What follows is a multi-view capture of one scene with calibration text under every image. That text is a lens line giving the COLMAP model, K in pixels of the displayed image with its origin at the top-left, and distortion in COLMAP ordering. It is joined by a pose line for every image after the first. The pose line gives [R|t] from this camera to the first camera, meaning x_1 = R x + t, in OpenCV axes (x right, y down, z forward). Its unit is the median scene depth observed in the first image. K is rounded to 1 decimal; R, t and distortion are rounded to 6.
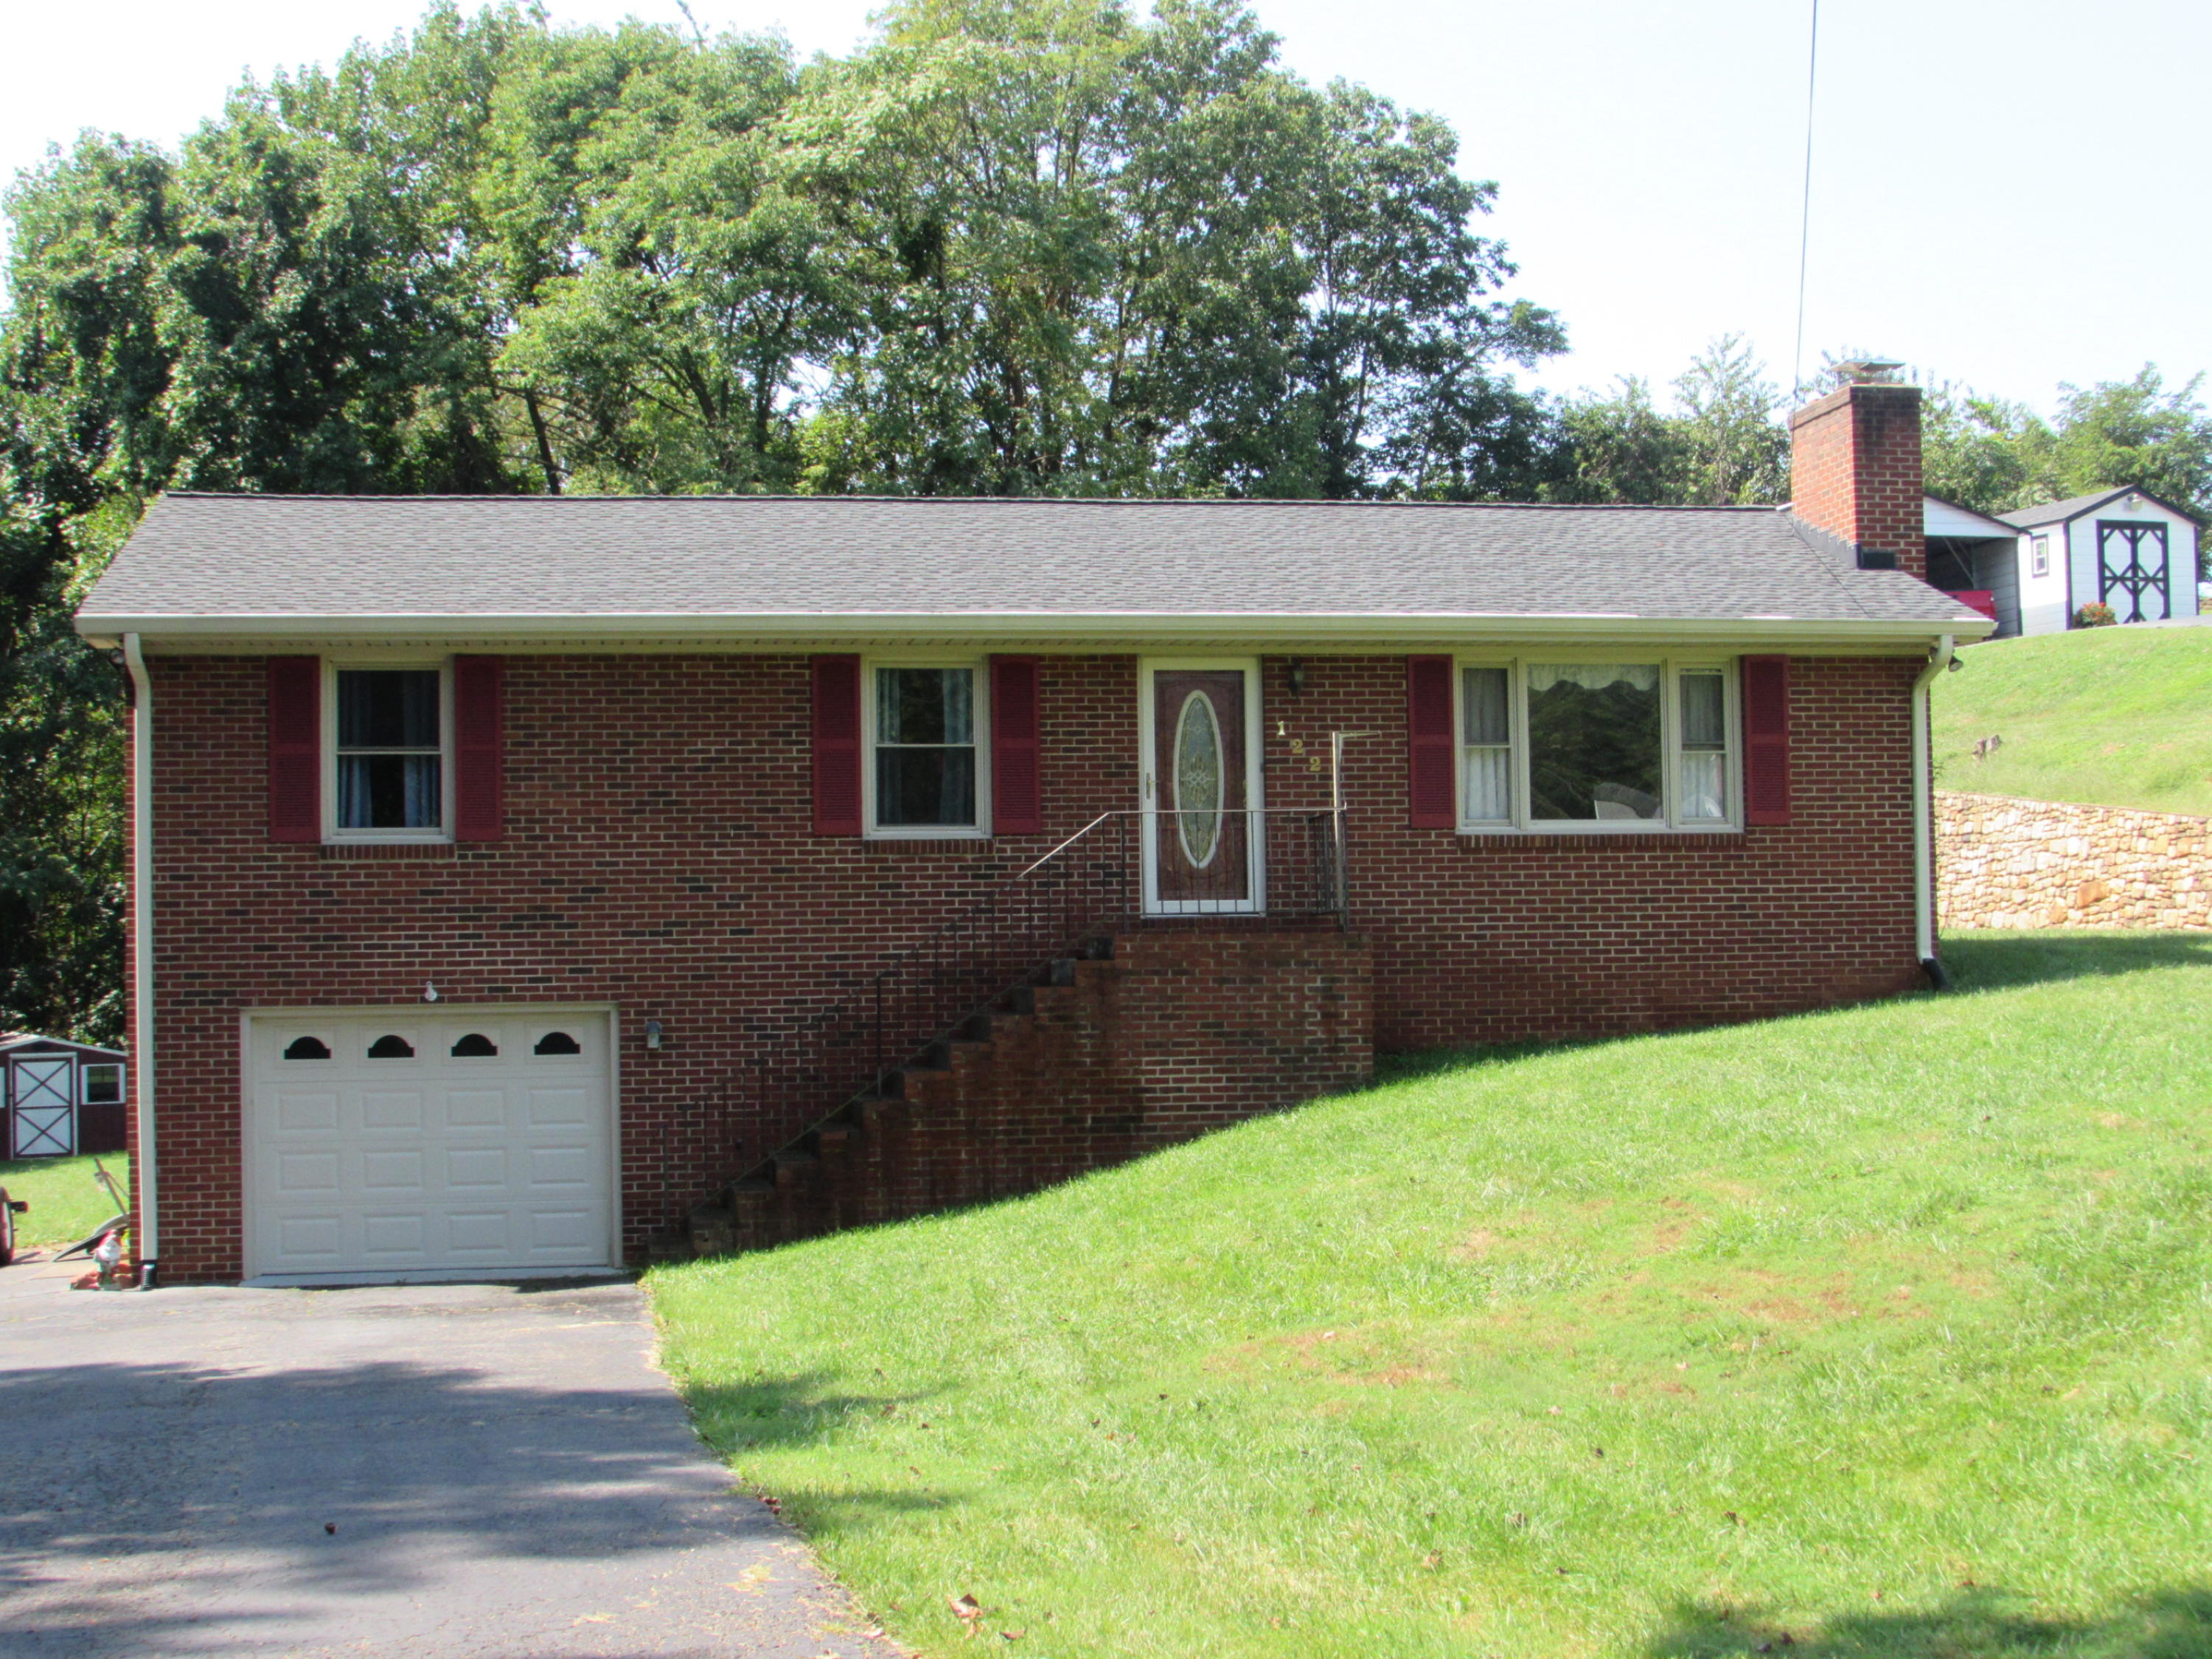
lens RADIAL K [[3353.3, 0, 1106.2], [0, 3353.3, 826.2], [0, 0, 1]] dist [-0.055703, 0.000000]
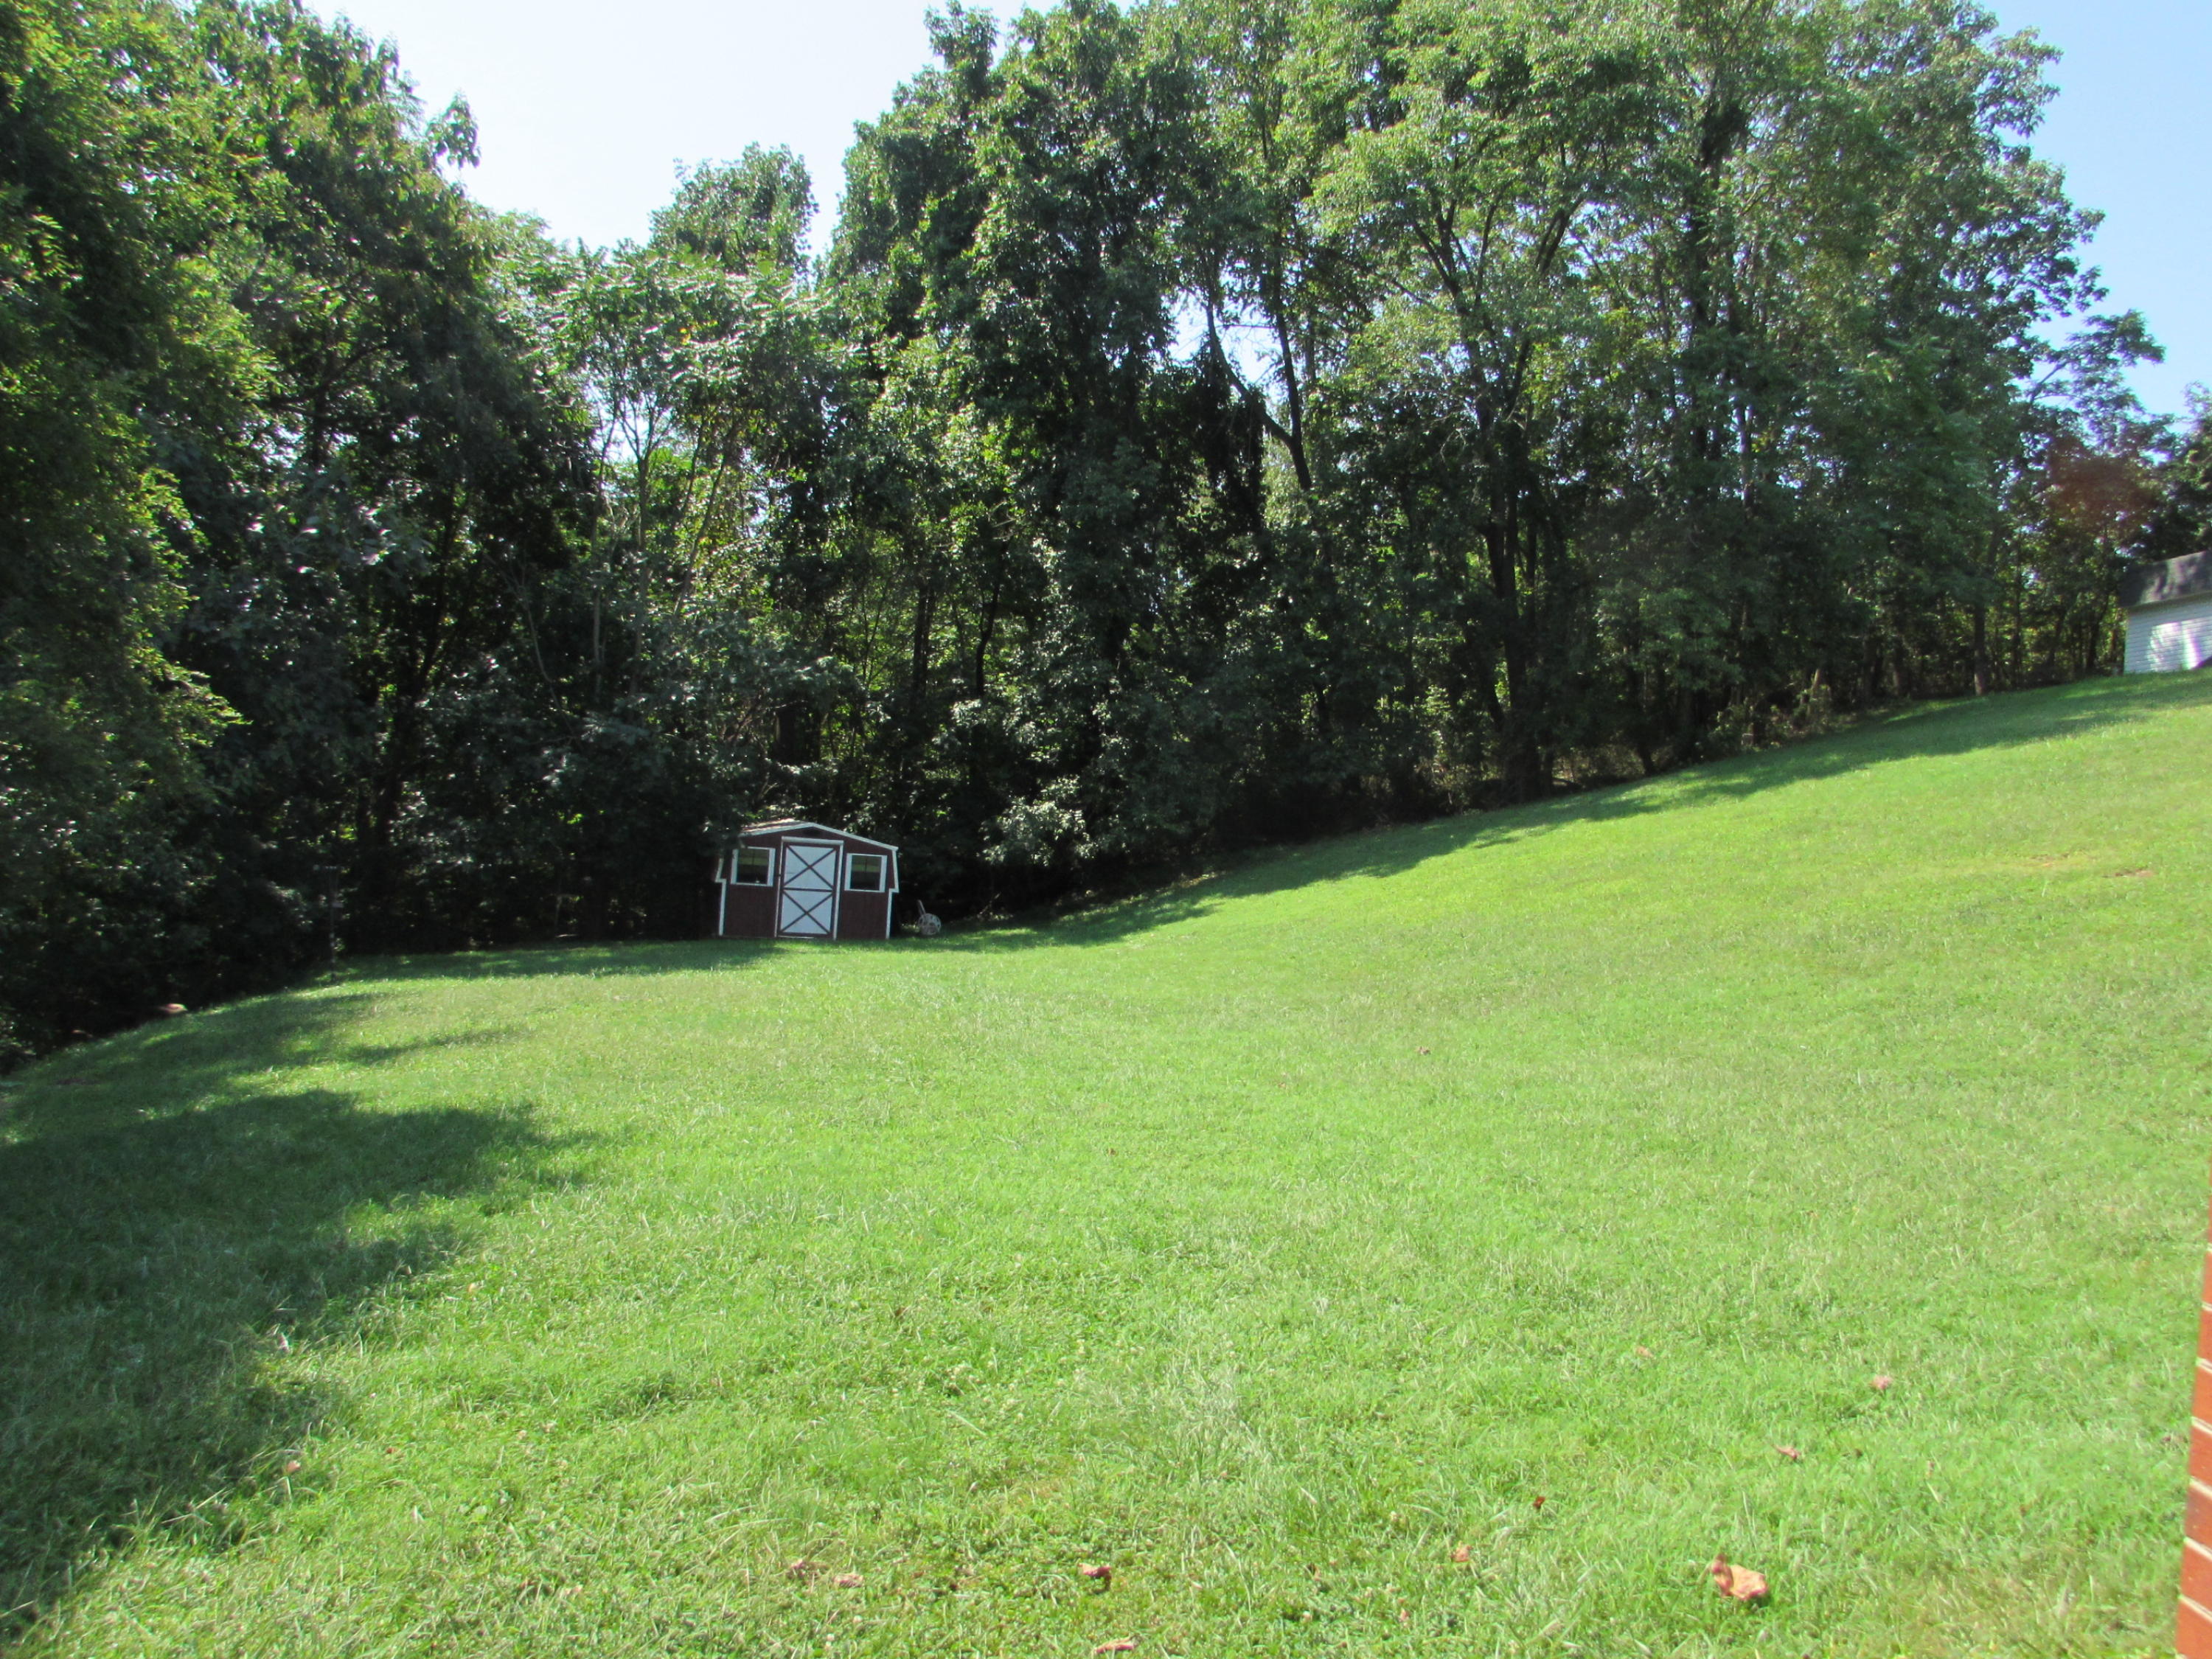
lens RADIAL K [[1571.8, 0, 1105.1], [0, 1571.8, 834.1], [0, 0, 1]] dist [-0.000106, -0.000708]
pose [[0.986367, 0.093963, -0.135096, -0.158945], [-0.090667, 0.995418, 0.030361, 0.042710], [0.137330, -0.017698, 0.990367, 0.514780]]
